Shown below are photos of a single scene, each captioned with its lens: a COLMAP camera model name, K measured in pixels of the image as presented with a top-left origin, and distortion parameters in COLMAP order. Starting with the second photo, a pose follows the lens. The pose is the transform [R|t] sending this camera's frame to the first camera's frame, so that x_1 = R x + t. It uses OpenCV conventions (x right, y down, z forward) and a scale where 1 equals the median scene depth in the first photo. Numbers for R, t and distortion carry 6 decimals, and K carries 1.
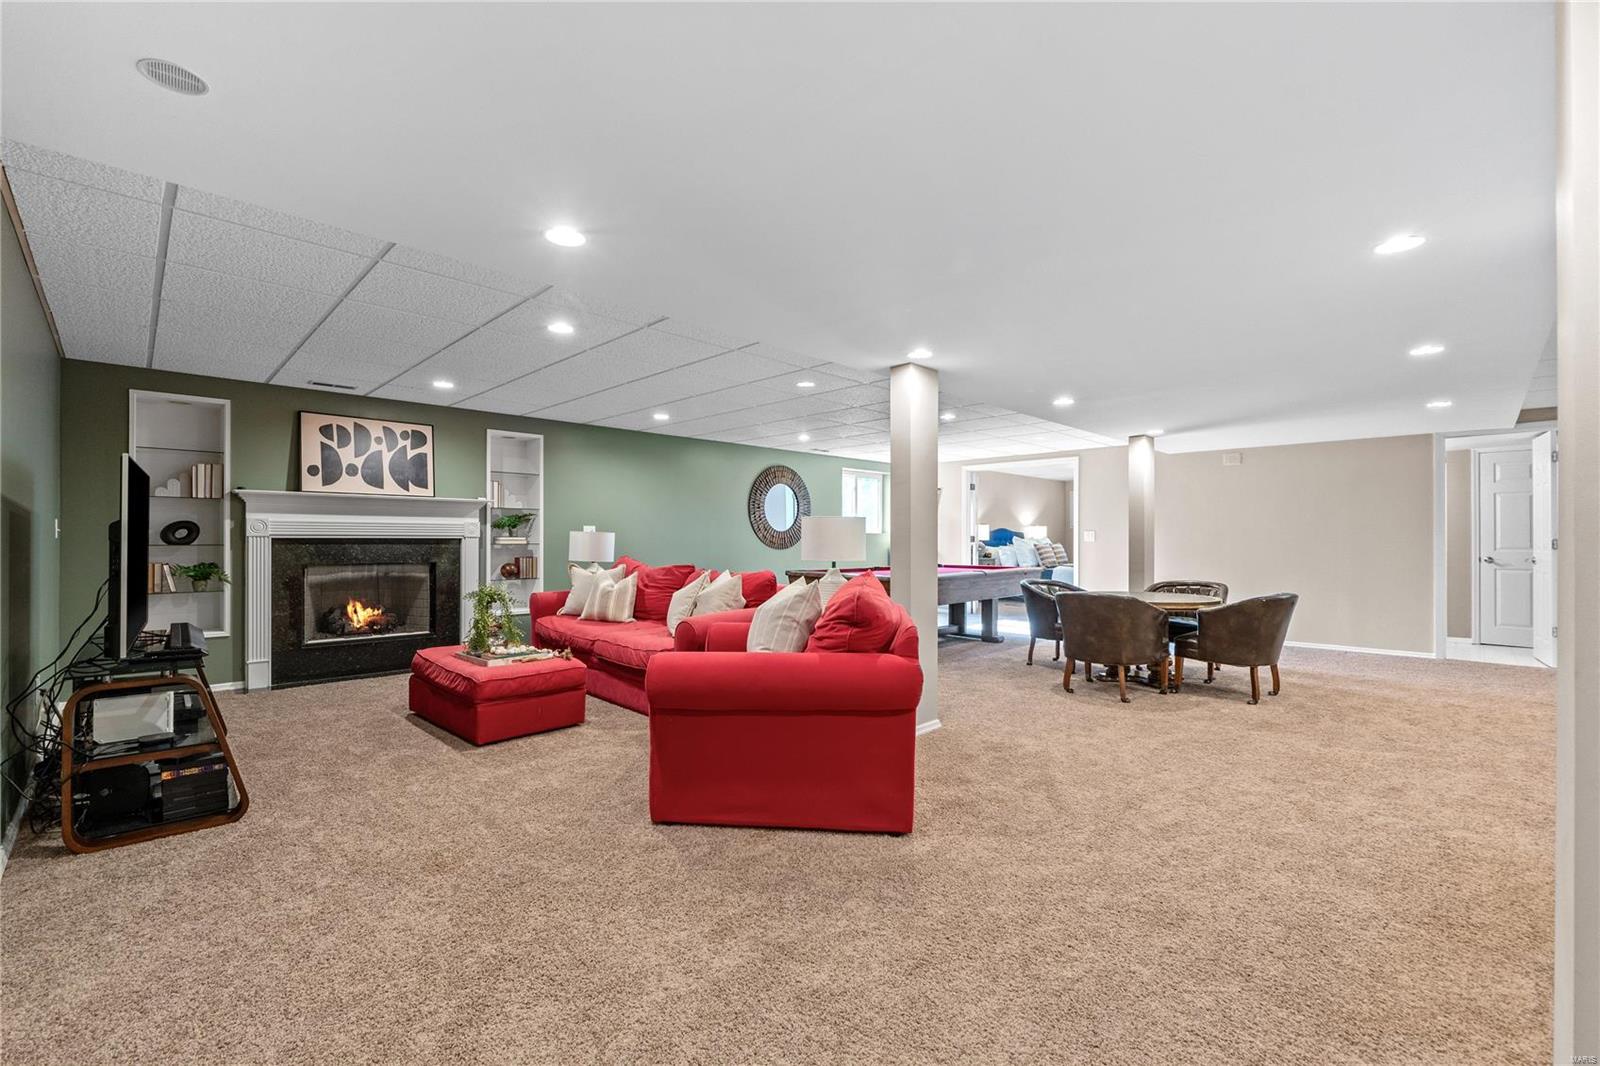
lens RADIAL K [[674.3, 0, 800.0], [0, 674.3, 533.0], [0, 0, 1]] dist [0.003288, 0.000307]
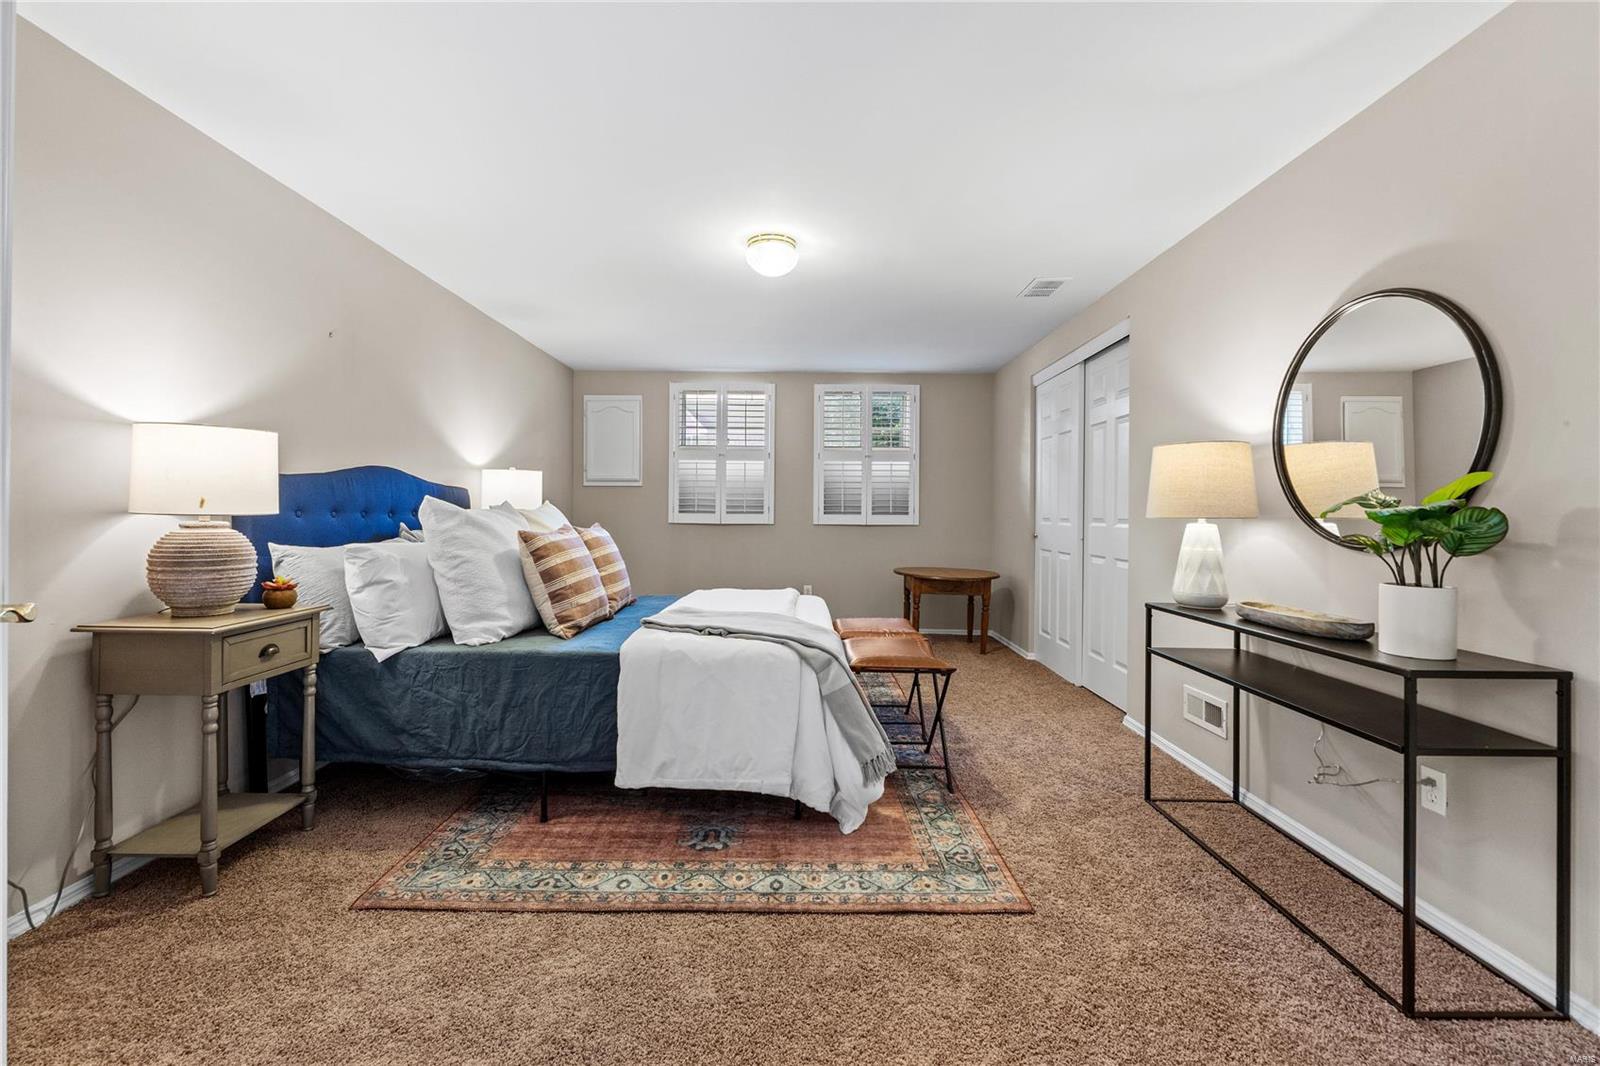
lens RADIAL K [[686.3, 0, 795.8], [0, 686.3, 512.5], [0, 0, 1]] dist [-0.000295, -0.000104]
pose [[0.709954, -0.000537, 0.704248, 0.340209], [-0.007275, 0.999941, 0.008096, 0.009900], [-0.704210, -0.010871, 0.709908, 1.048105]]
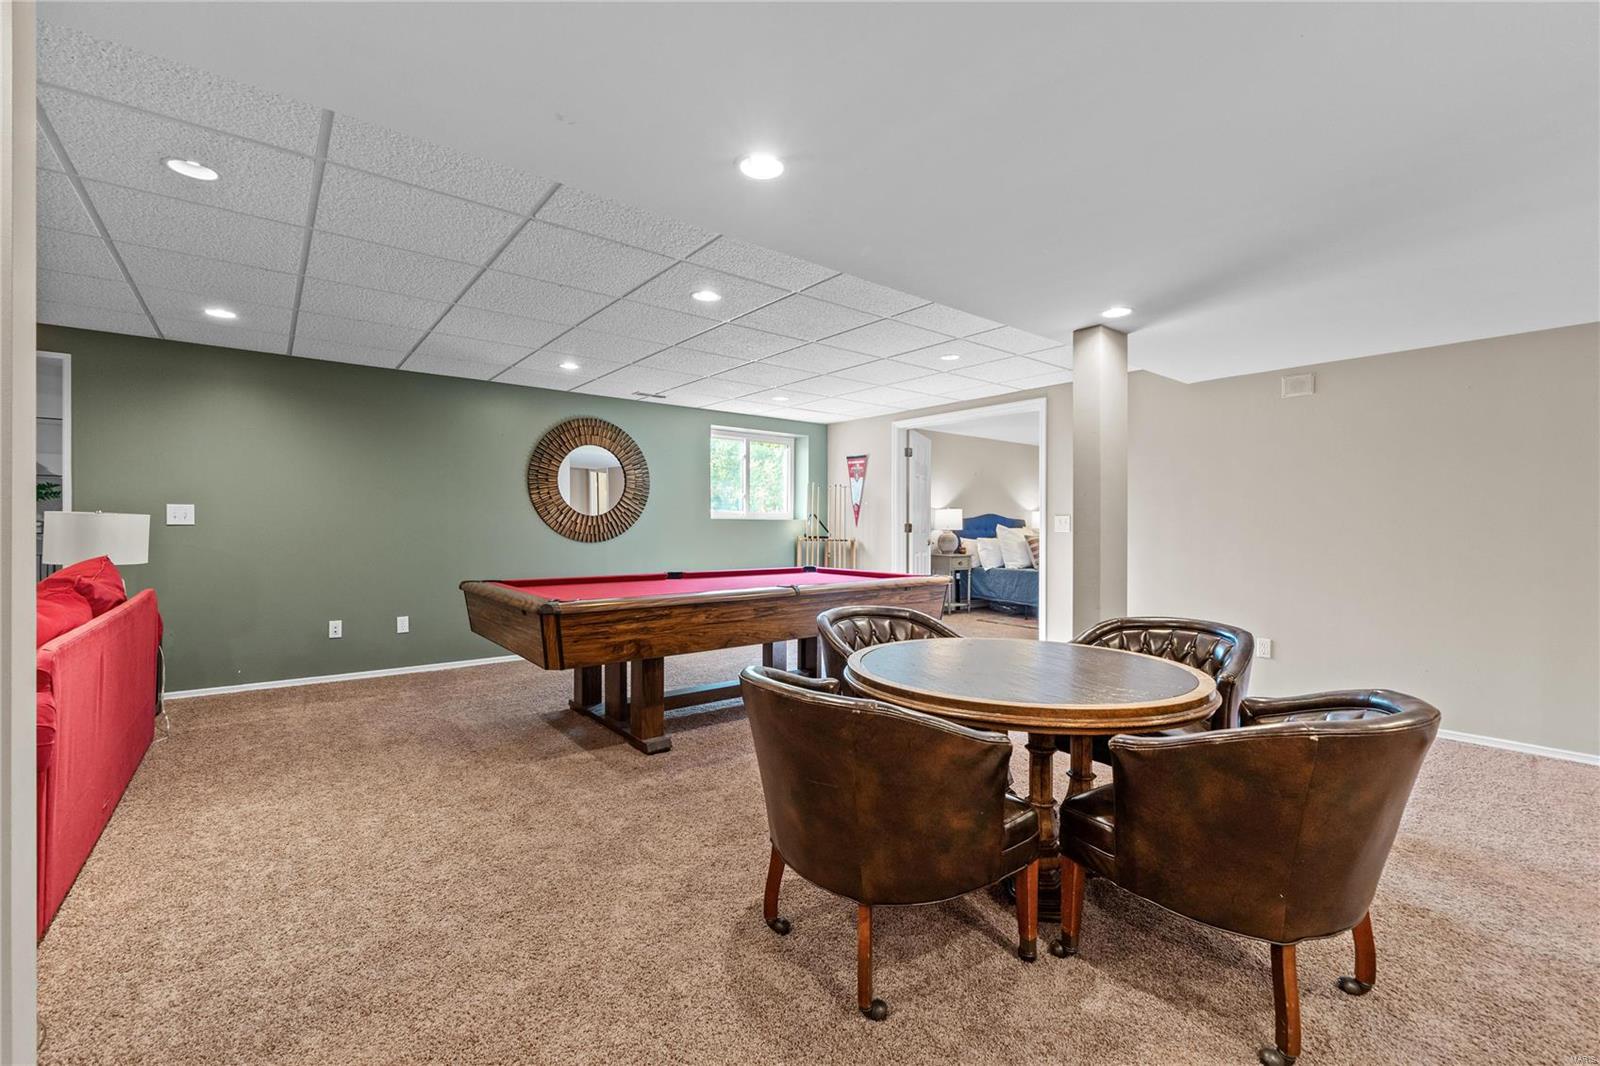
lens RADIAL K [[673.2, 0, 801.7], [0, 673.2, 523.4], [0, 0, 1]] dist [-0.000413, -0.000185]
pose [[0.994284, 0.002473, -0.106741, 0.253569], [-0.002302, 0.999996, 0.001730, 0.003616], [0.106745, -0.001475, 0.994285, 0.350152]]
